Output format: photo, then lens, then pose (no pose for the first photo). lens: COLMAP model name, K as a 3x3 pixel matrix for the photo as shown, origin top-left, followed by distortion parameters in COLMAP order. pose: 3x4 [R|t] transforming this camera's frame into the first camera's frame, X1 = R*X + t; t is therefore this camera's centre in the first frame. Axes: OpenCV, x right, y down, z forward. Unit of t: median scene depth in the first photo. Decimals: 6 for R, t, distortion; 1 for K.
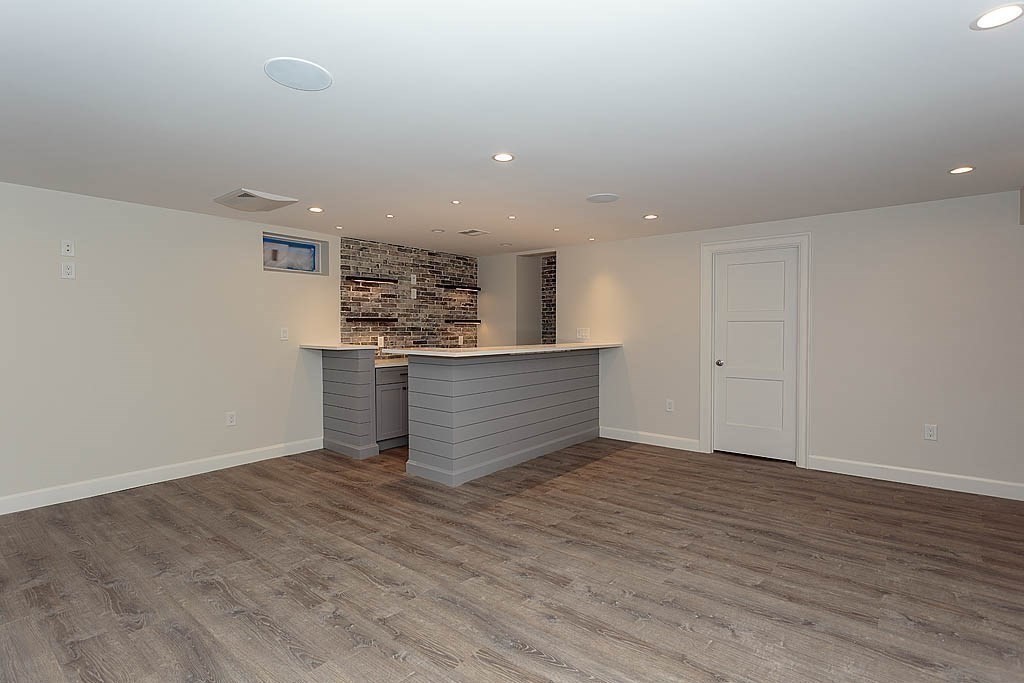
lens RADIAL K [[512.4, 0, 508.9], [0, 512.4, 351.8], [0, 0, 1]] dist [0.003472, 0.001269]
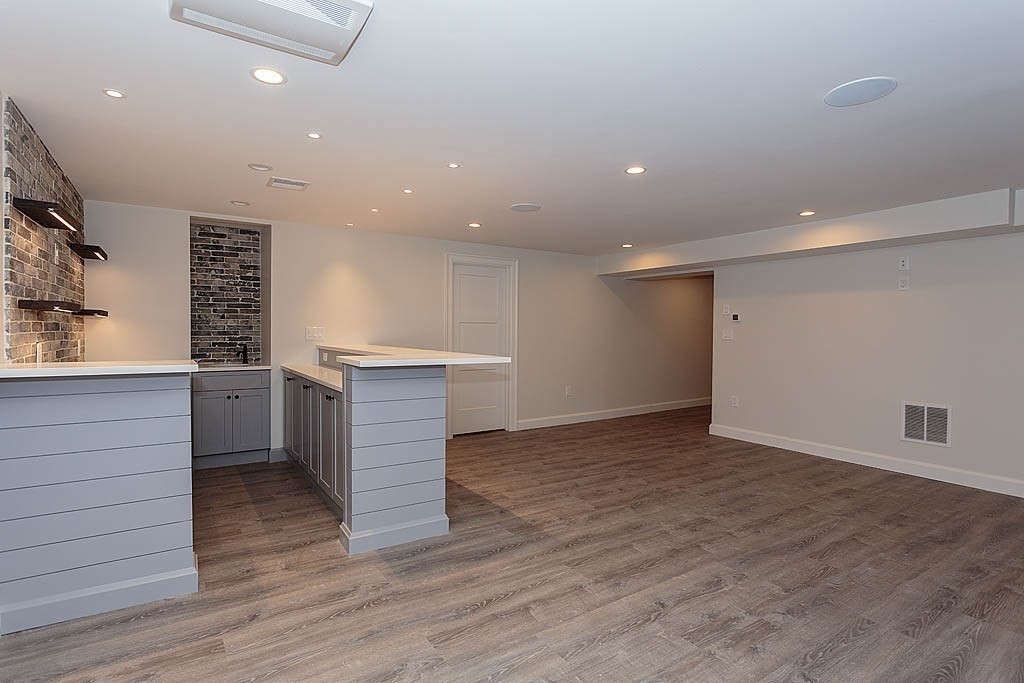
lens RADIAL K [[503.3, 0, 525.3], [0, 503.3, 340.6], [0, 0, 1]] dist [0.002994, 0.001057]
pose [[0.285777, -0.018666, 0.958114, -0.698129], [0.038605, 0.999223, 0.007952, -0.023165], [-0.957518, 0.034715, 0.286275, 0.585247]]
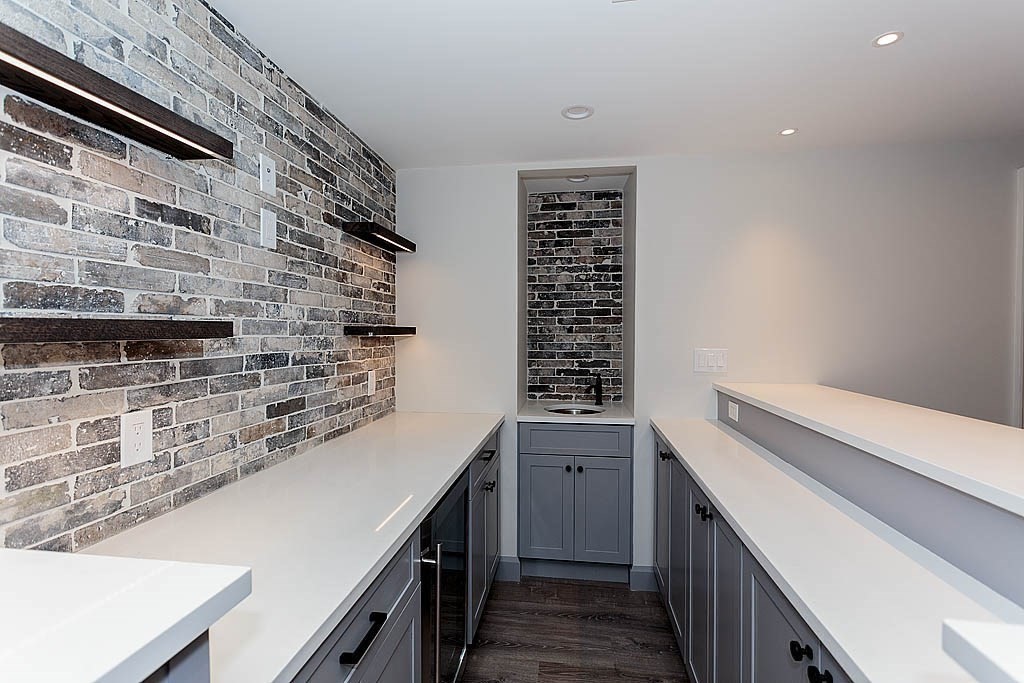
lens RADIAL K [[503.3, 0, 525.3], [0, 503.3, 340.6], [0, 0, 1]] dist [0.002994, 0.001057]
pose [[0.841864, -0.009549, 0.539605, -0.287456], [0.024561, 0.999485, -0.020633, -0.062319], [-0.539131, 0.030623, 0.841665, 0.949151]]
